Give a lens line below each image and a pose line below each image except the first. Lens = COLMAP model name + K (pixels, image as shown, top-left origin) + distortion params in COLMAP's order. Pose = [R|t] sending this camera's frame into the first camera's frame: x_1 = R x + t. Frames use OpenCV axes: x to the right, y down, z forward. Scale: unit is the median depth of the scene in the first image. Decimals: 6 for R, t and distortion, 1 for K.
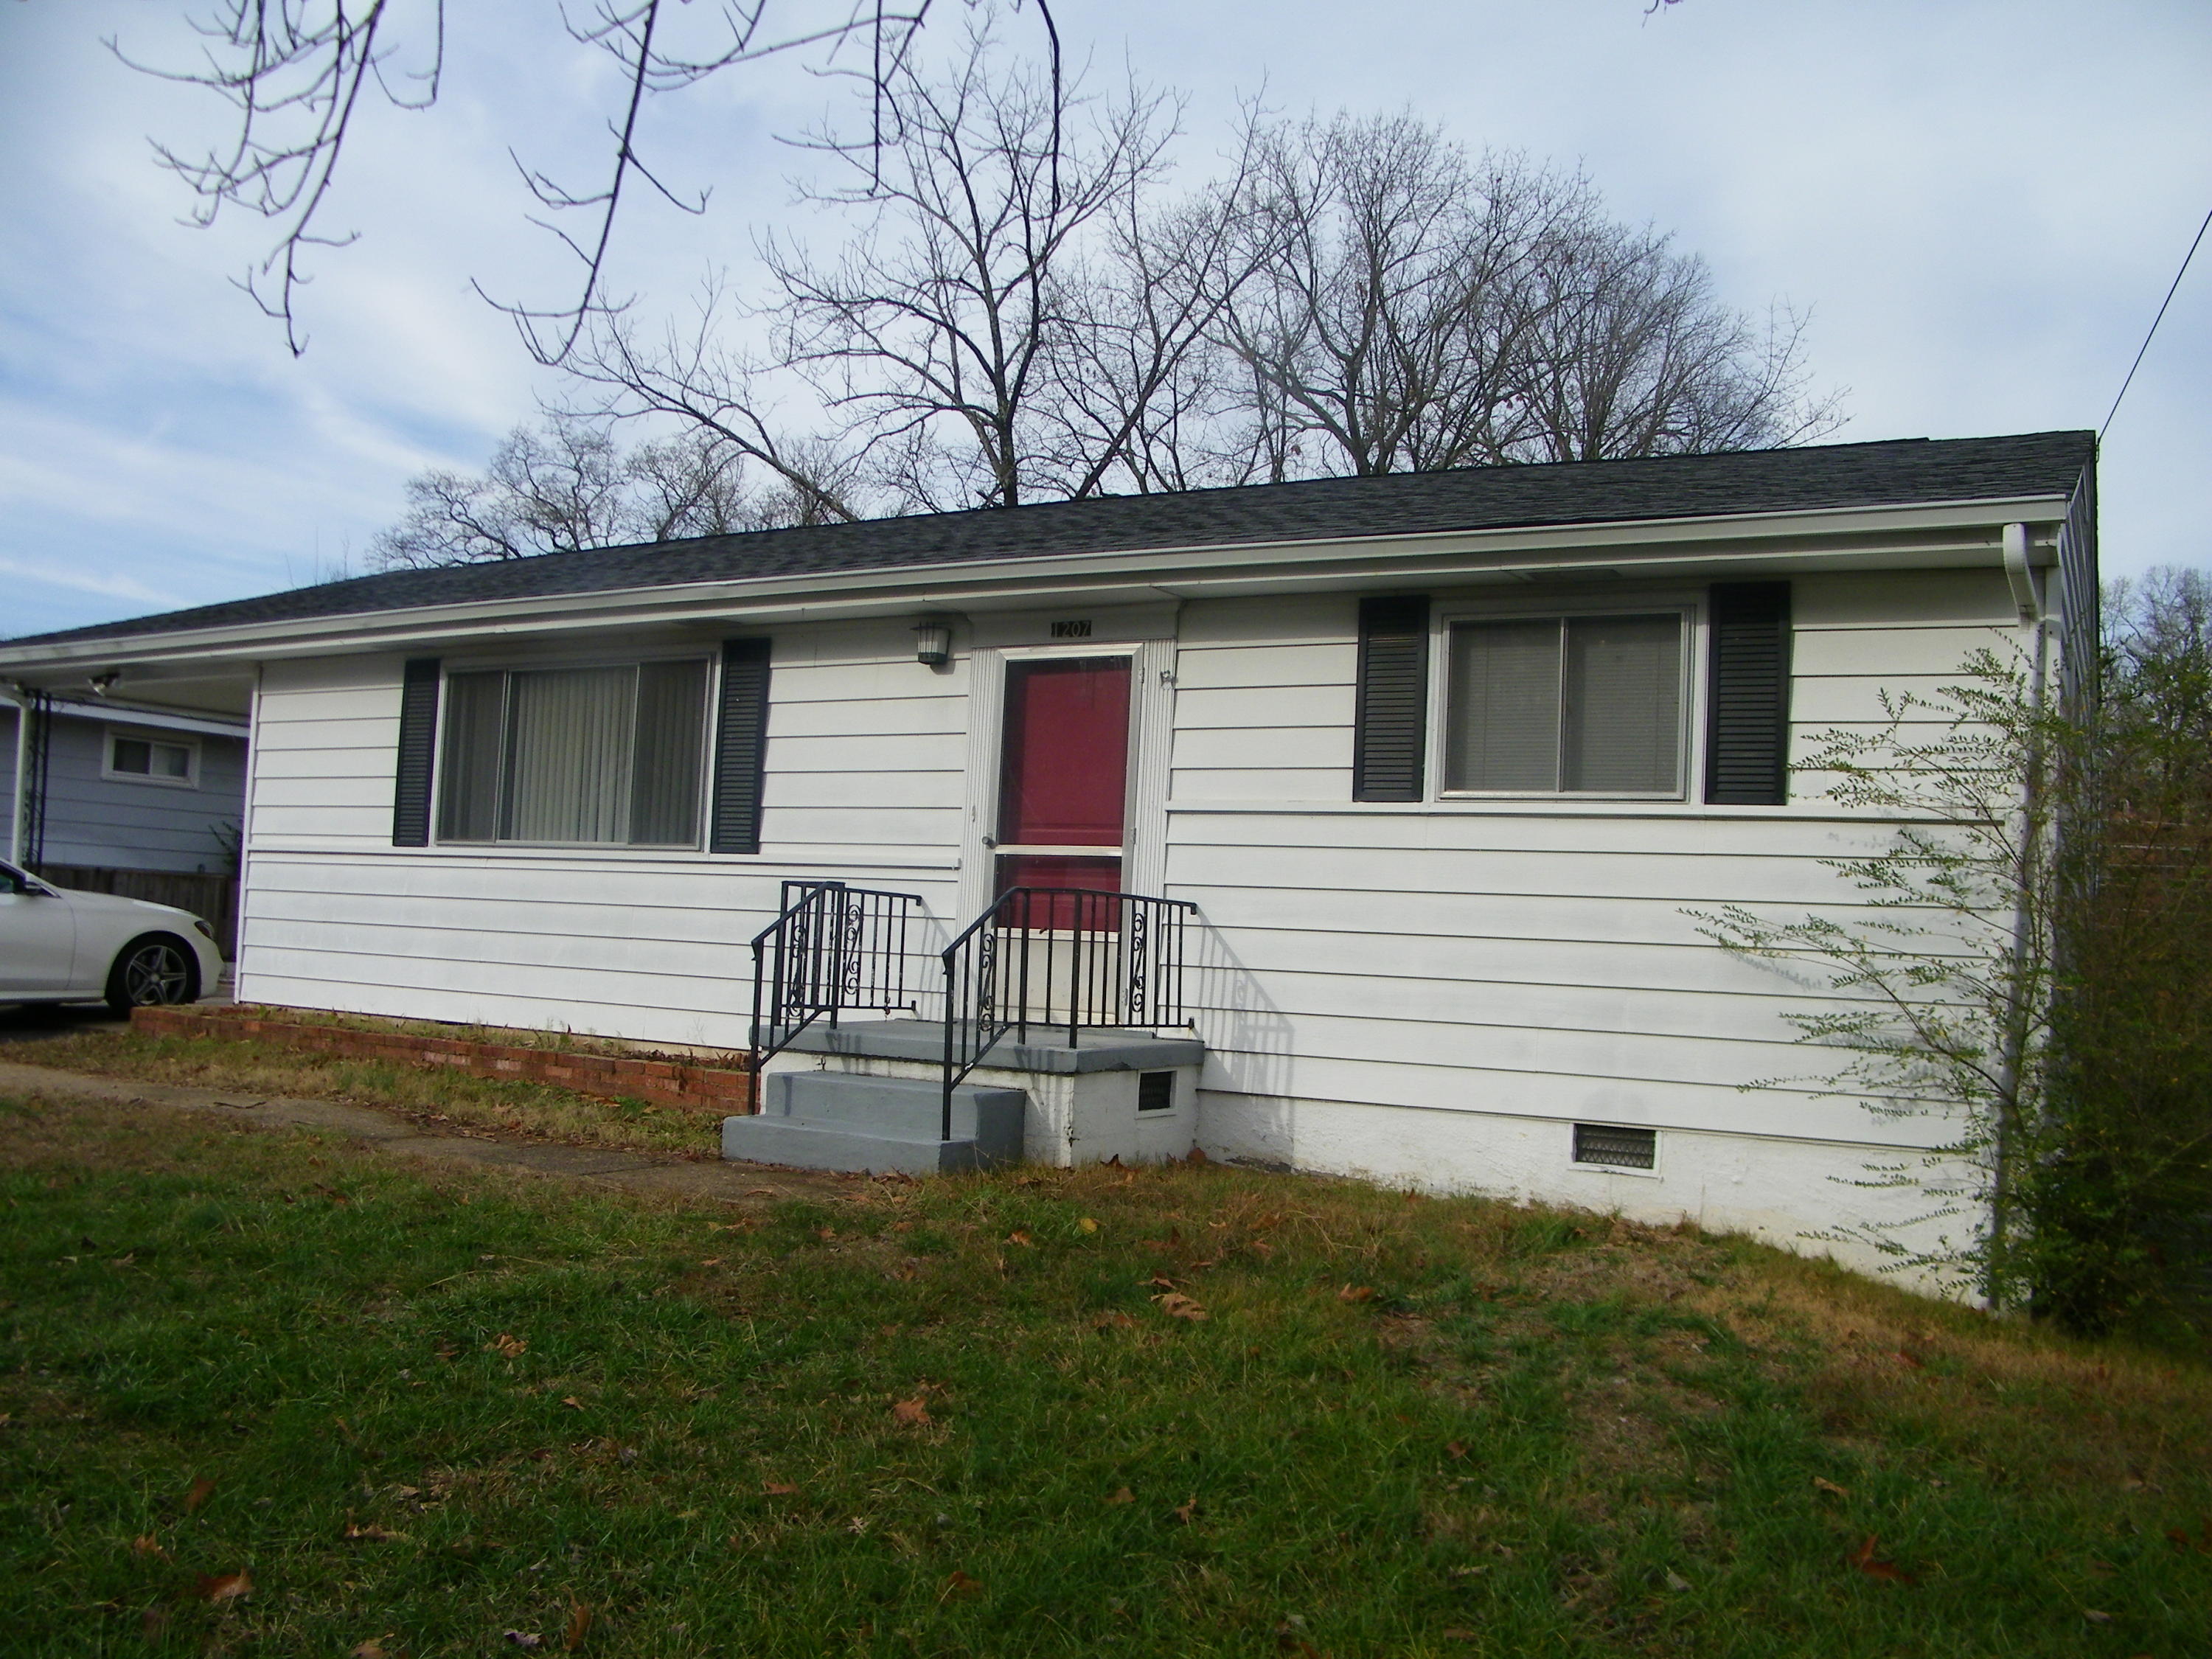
lens RADIAL K [[1825.1, 0, 1121.4], [0, 1825.1, 890.7], [0, 0, 1]] dist [-0.186949, 0.165033]
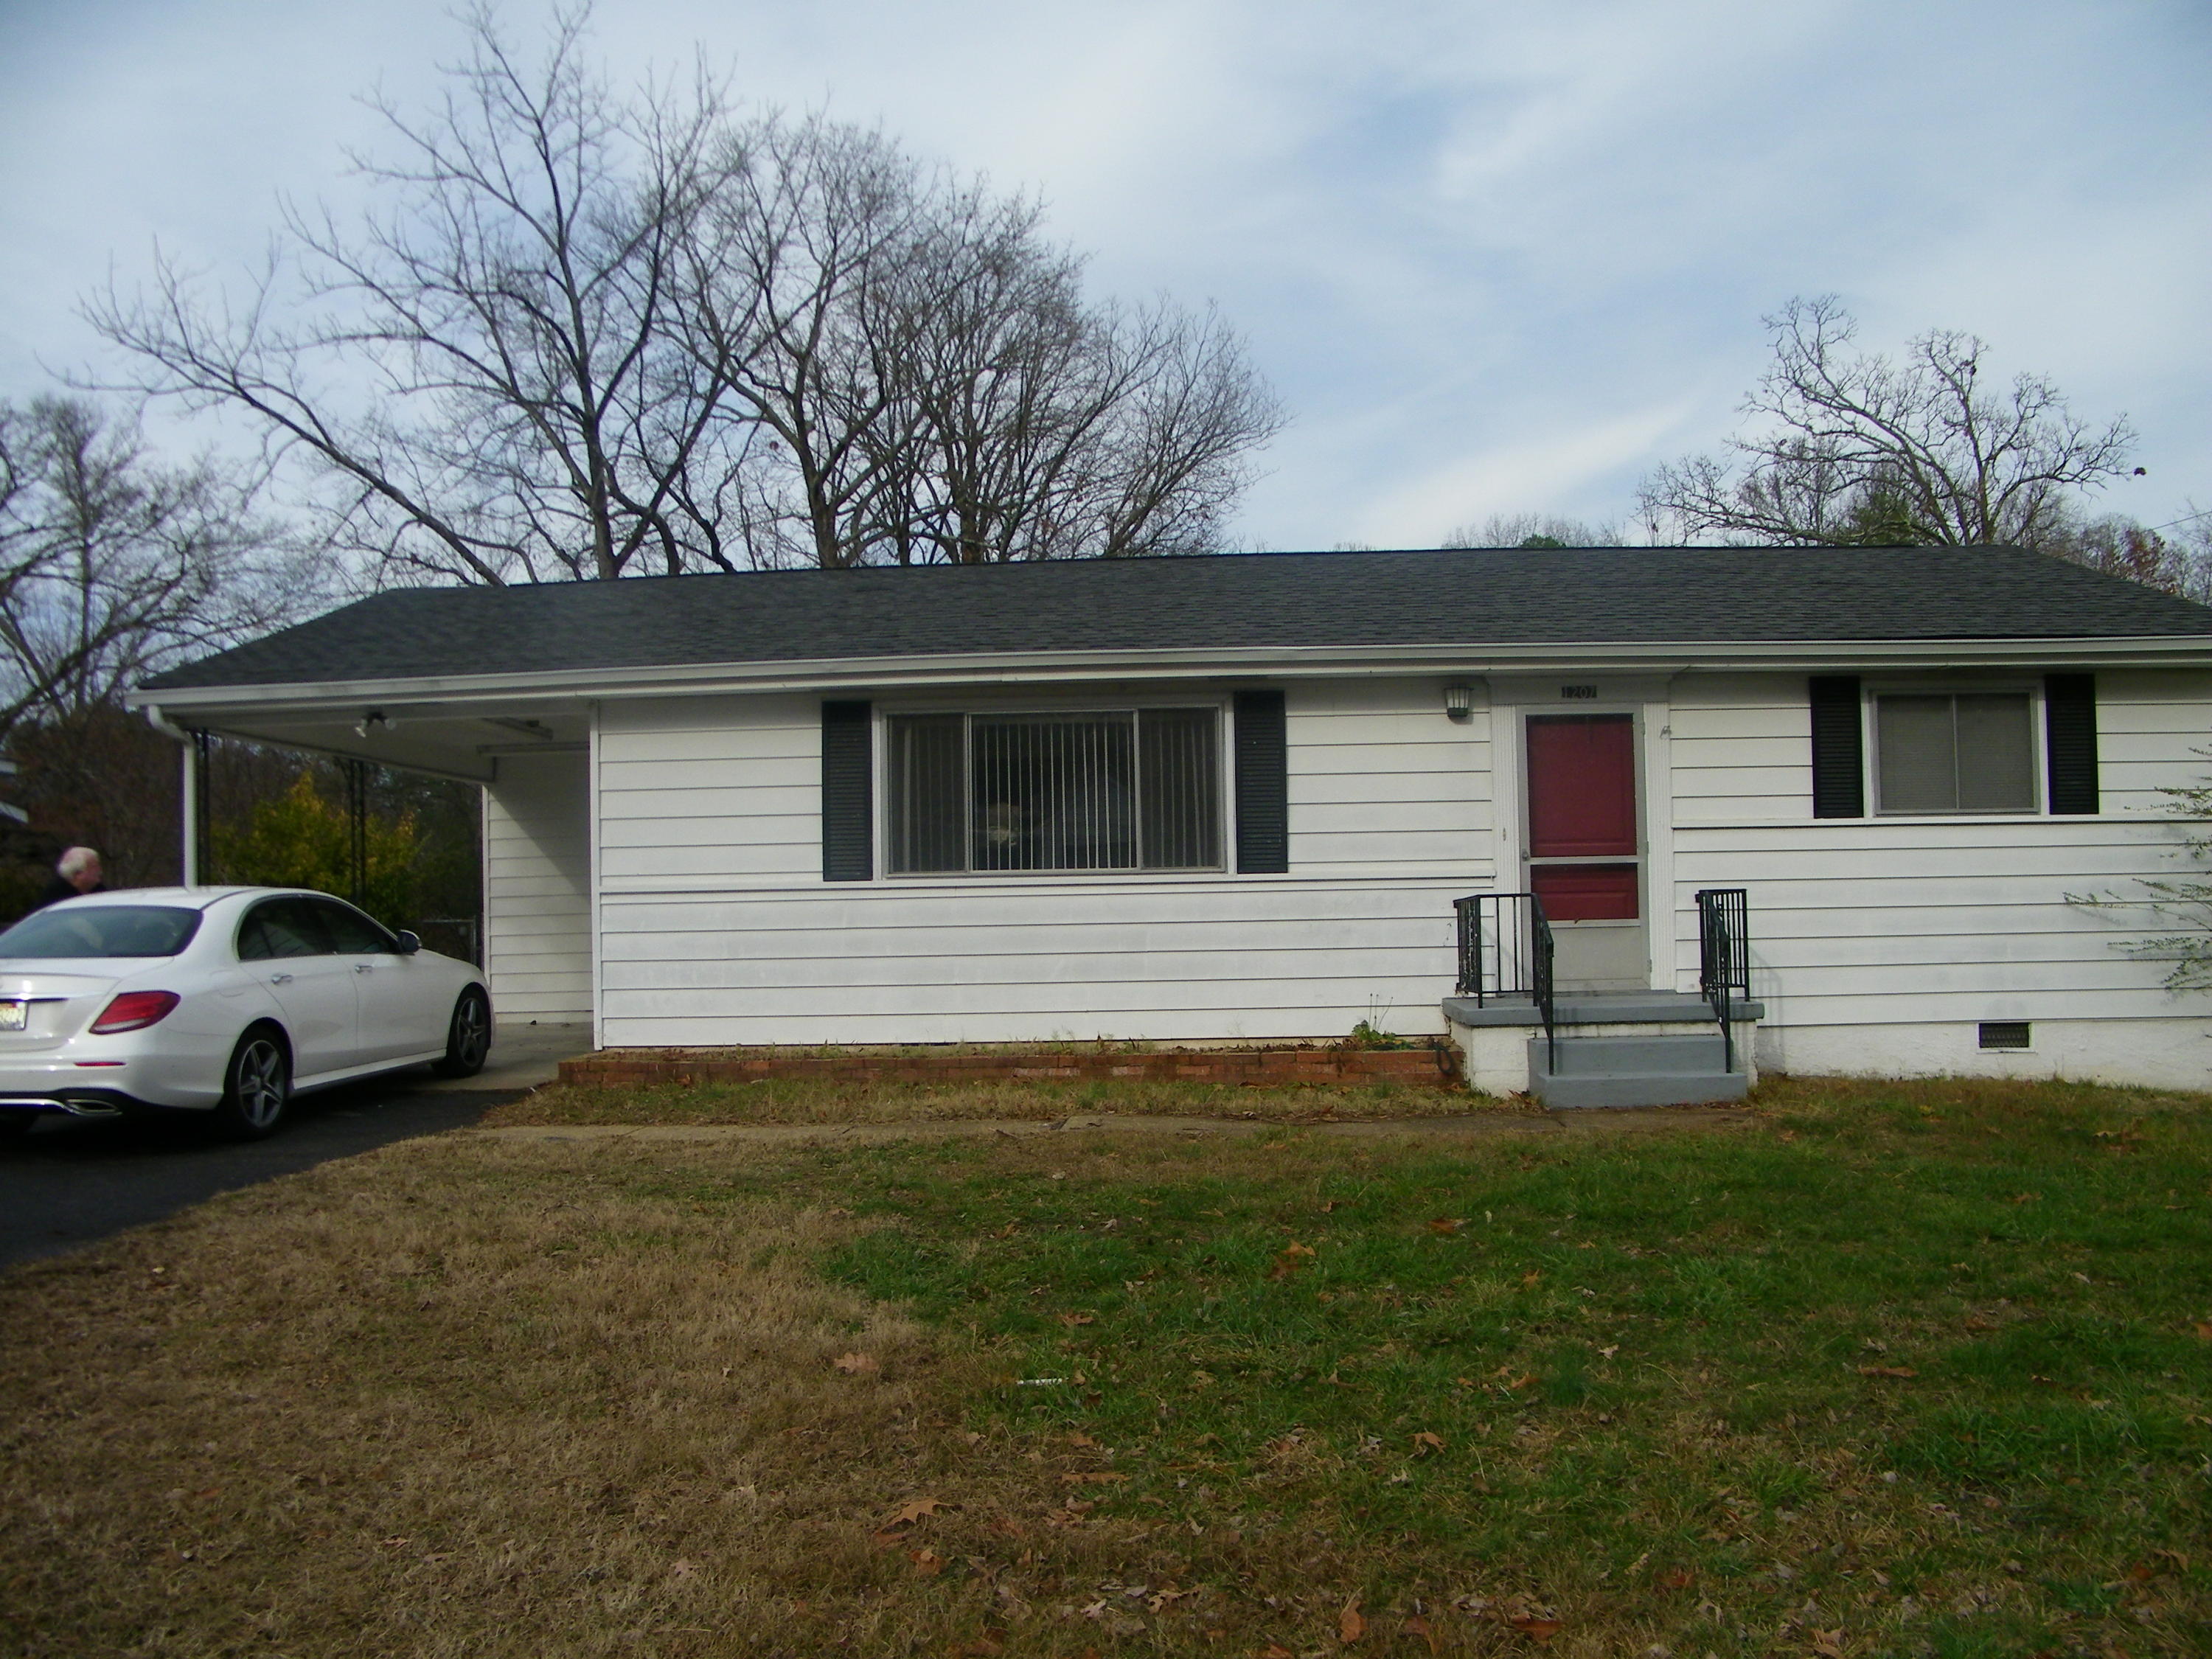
lens RADIAL K [[1825.1, 0, 1121.4], [0, 1825.1, 890.7], [0, 0, 1]] dist [-0.186949, 0.165033]
pose [[0.902280, -0.053938, 0.427763, -0.970307], [0.046703, 0.998533, 0.027399, -0.055527], [-0.428614, -0.004743, 0.903475, -0.043791]]
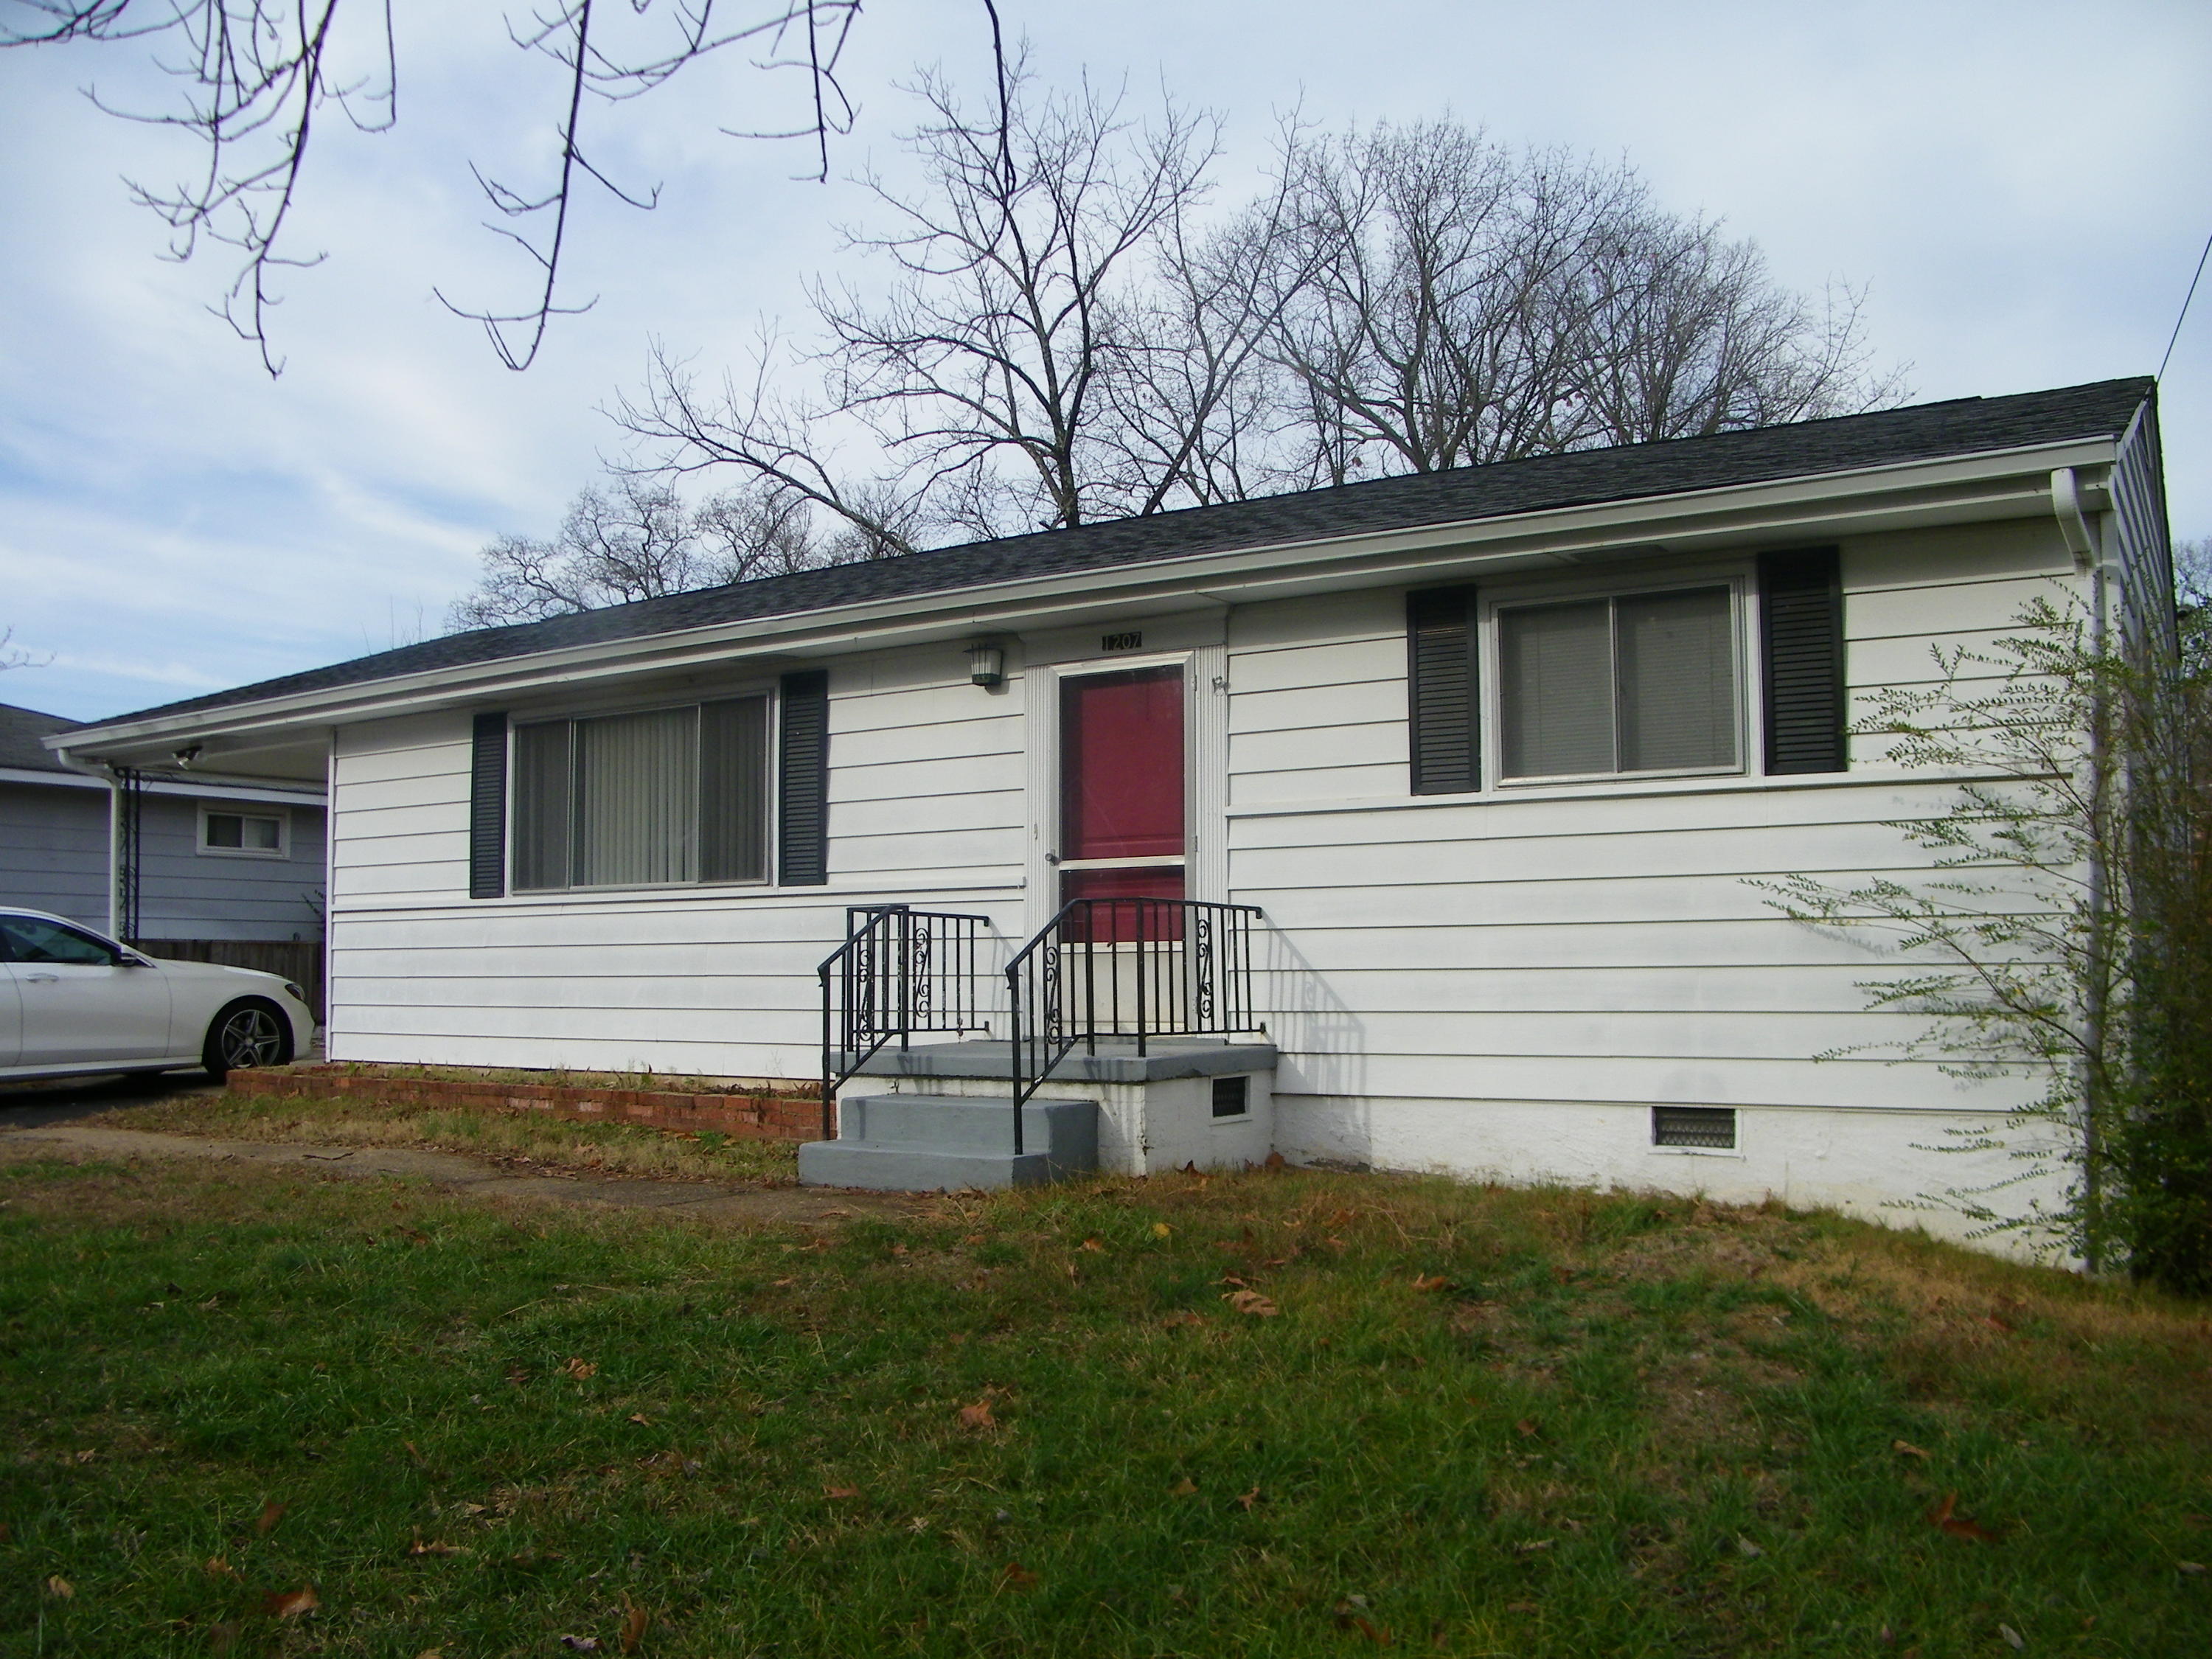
lens RADIAL K [[1825.1, 0, 1121.4], [0, 1825.1, 890.7], [0, 0, 1]] dist [-0.186949, 0.165033]
pose [[0.997218, -0.055883, -0.049329, 0.015116], [0.055141, 0.998346, -0.016289, 0.010237], [0.050158, 0.013523, 0.998650, 0.000874]]
